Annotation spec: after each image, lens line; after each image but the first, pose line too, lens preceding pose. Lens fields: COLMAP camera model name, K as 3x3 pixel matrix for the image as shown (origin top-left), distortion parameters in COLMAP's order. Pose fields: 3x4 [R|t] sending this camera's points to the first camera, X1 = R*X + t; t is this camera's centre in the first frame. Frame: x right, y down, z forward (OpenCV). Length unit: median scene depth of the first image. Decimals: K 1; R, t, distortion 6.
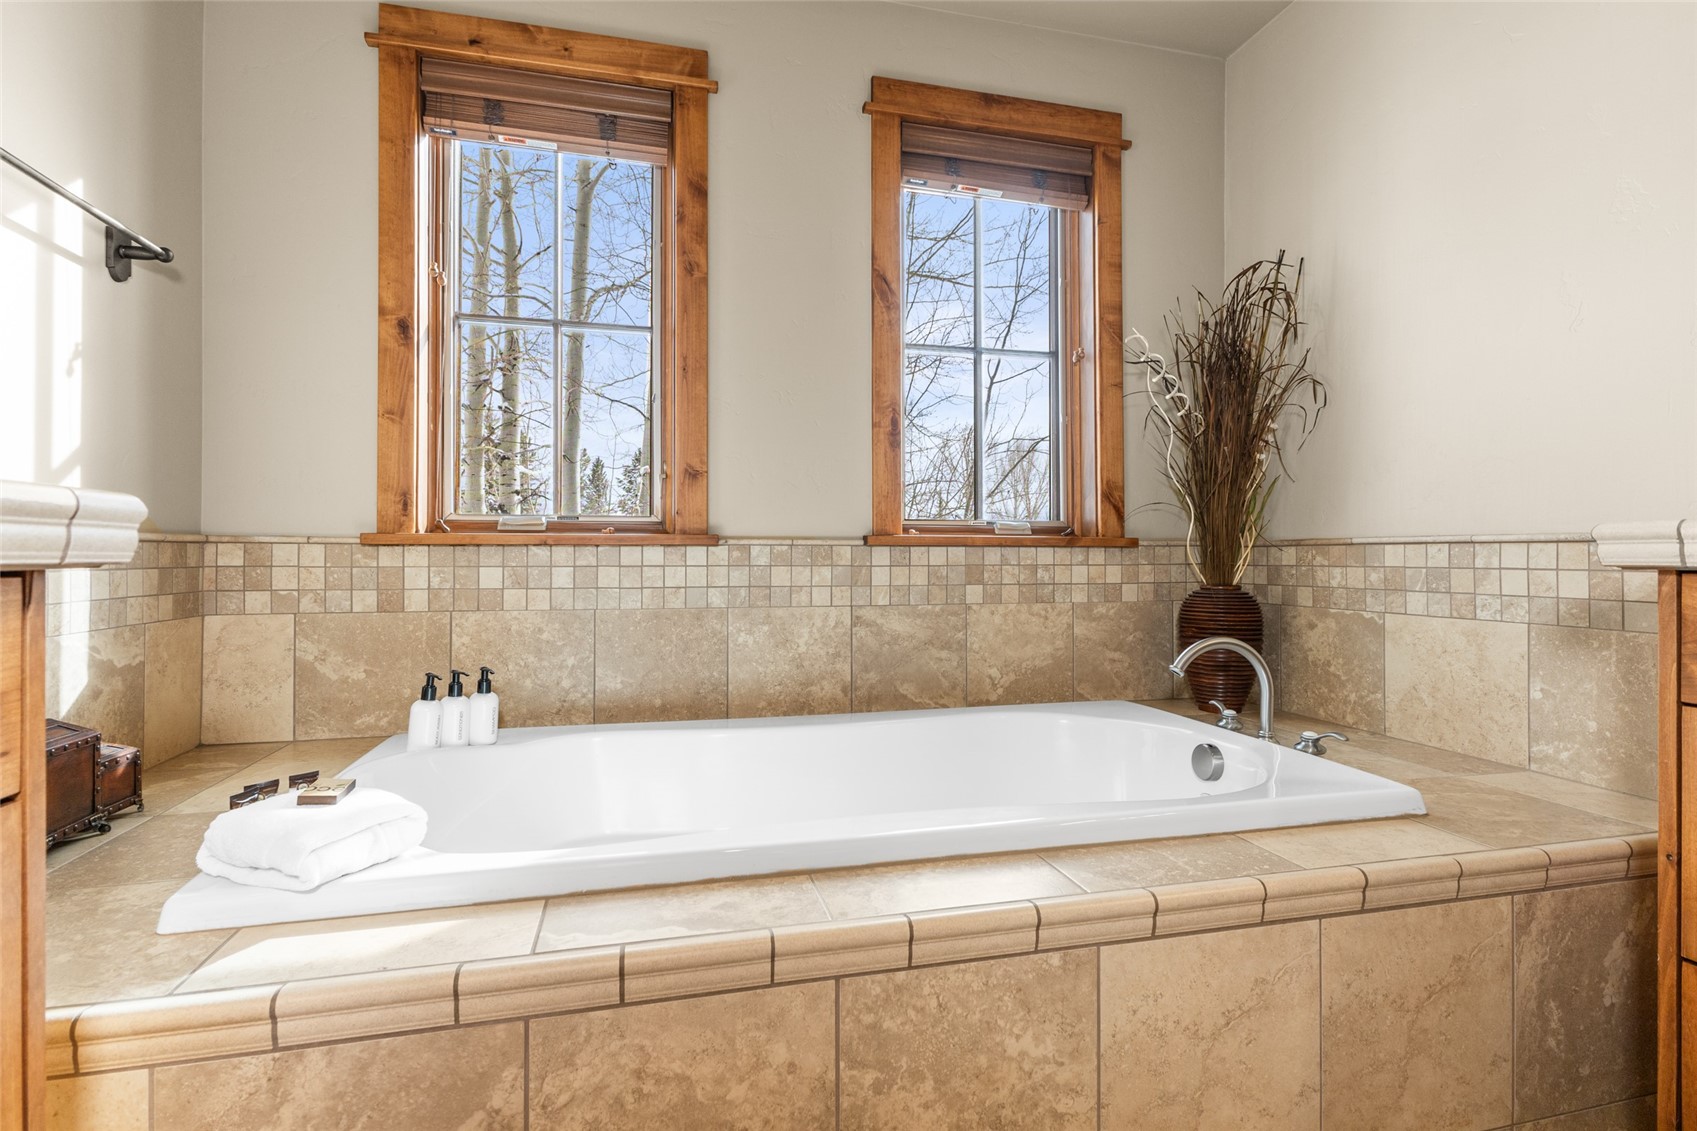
lens RADIAL K [[818.1, 0, 850.3], [0, 818.1, 548.0], [0, 0, 1]] dist [0.000906, -0.000785]
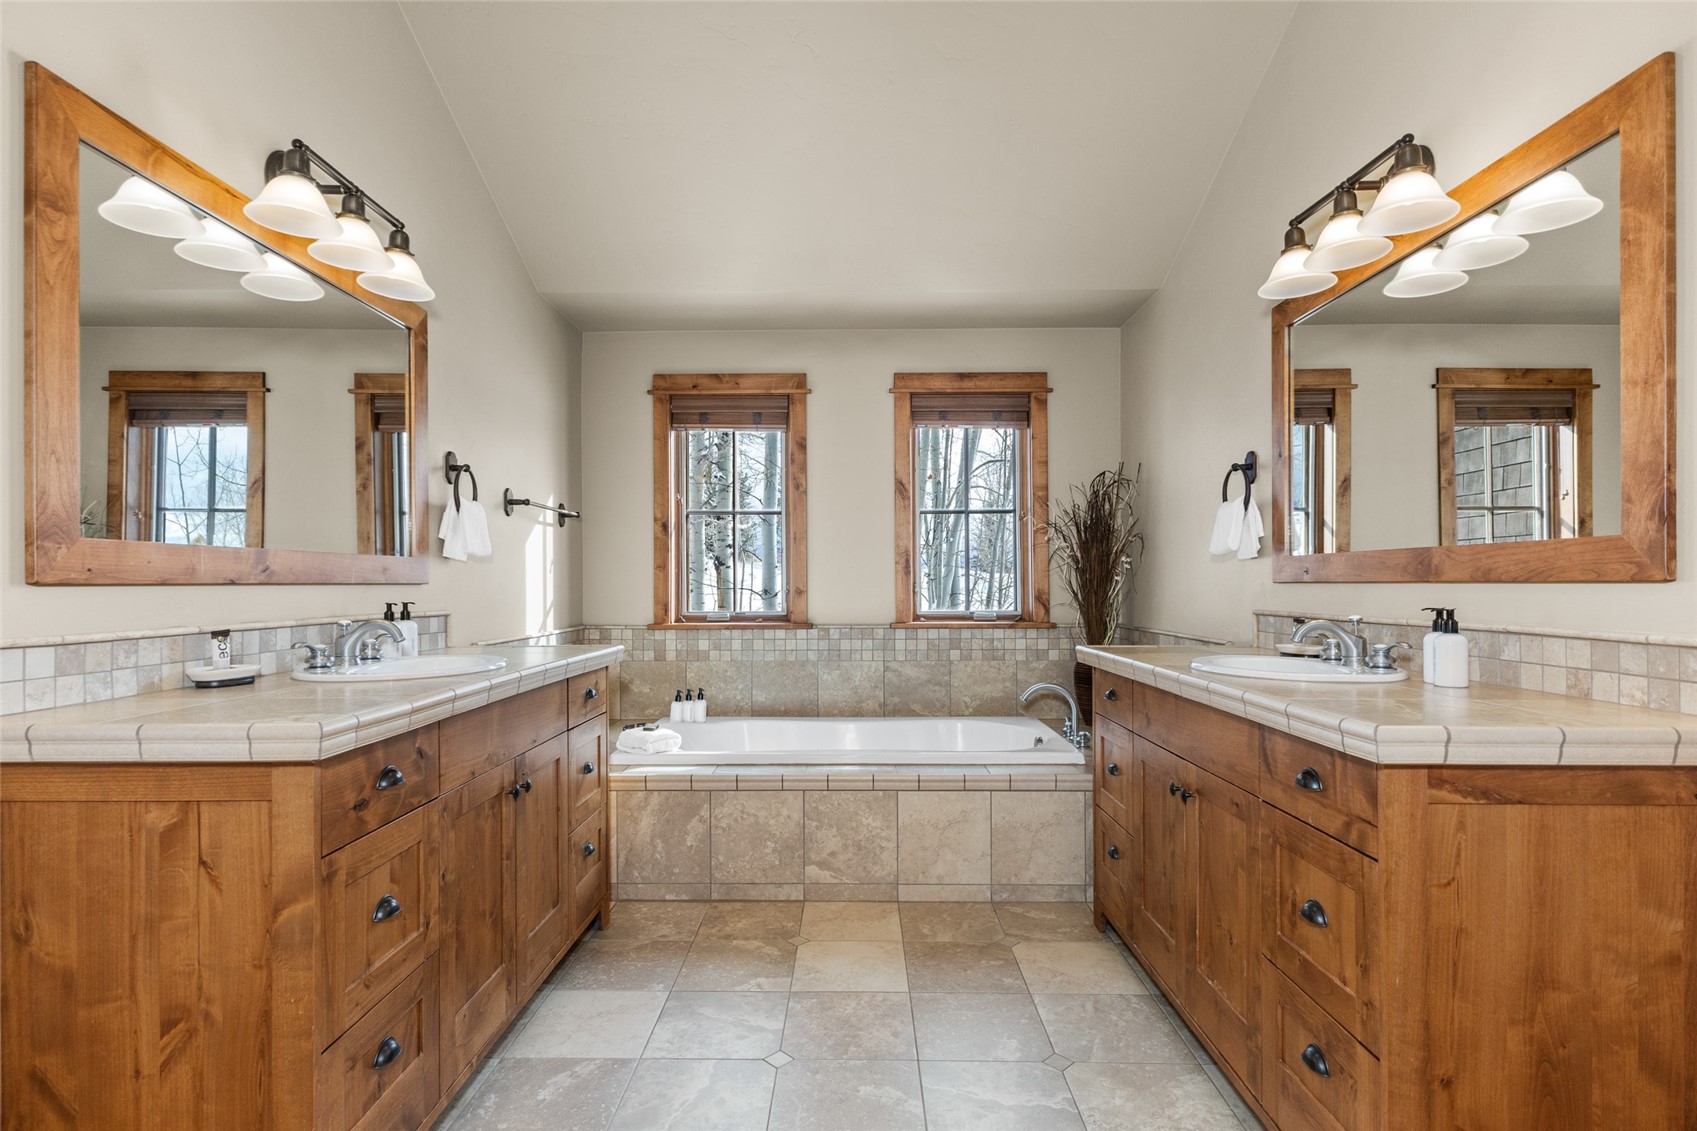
lens RADIAL K [[818.1, 0, 846.2], [0, 818.1, 579.7], [0, 0, 1]] dist [0.000906, -0.000785]
pose [[0.968443, -0.005426, -0.249176, 0.404962], [0.006019, 0.999981, 0.001619, -0.123781], [0.249163, -0.003068, 0.968457, -0.867891]]
